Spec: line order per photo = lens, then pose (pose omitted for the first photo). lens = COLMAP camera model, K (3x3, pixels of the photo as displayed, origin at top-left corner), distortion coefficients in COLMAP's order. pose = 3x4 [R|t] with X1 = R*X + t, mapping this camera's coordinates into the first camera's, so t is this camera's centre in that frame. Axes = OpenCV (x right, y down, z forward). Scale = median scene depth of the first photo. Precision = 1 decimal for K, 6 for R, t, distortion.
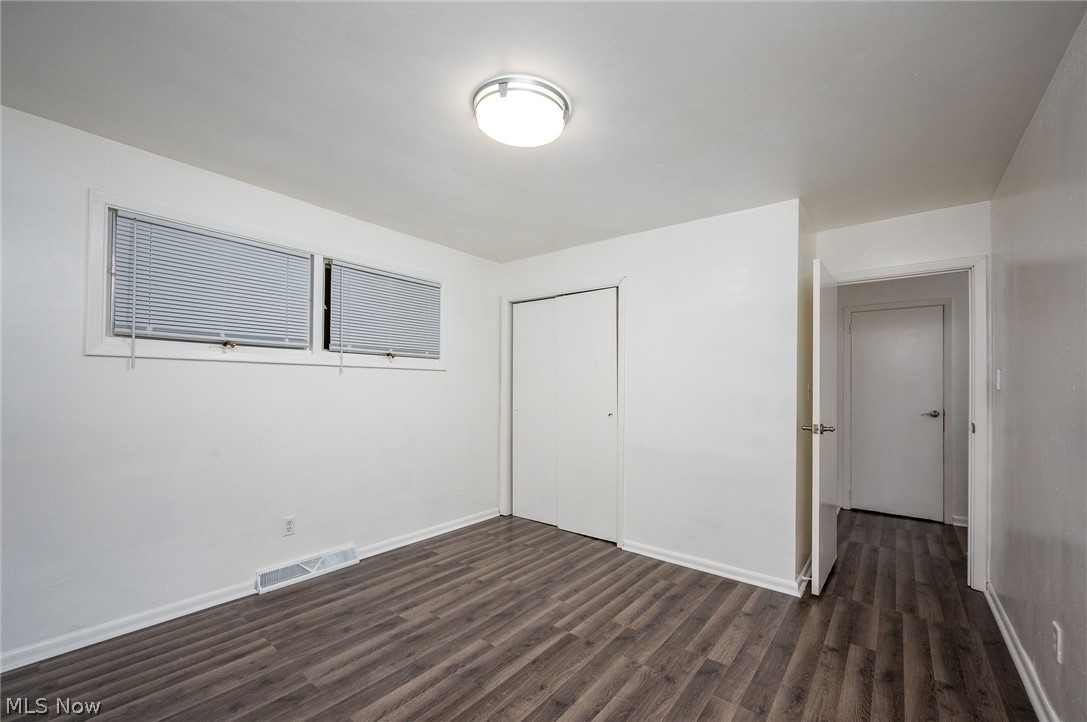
lens RADIAL K [[442.3, 0, 543.3], [0, 442.3, 382.3], [0, 0, 1]] dist [0.001376, 0.000299]
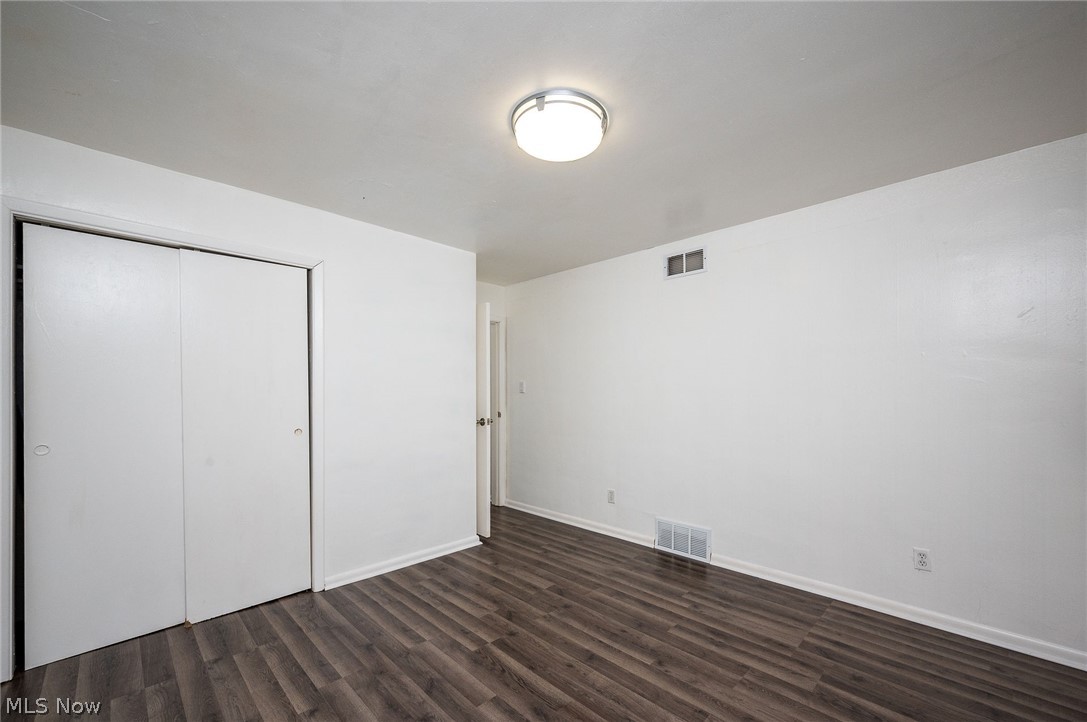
lens RADIAL K [[438.3, 0, 541.6], [0, 438.3, 391.5], [0, 0, 1]] dist [-0.000511, -0.000048]
pose [[0.125074, -0.009227, 0.992105, -0.781539], [-0.003510, 0.999946, 0.009742, -0.006095], [-0.992141, -0.004701, 0.125035, 0.668107]]
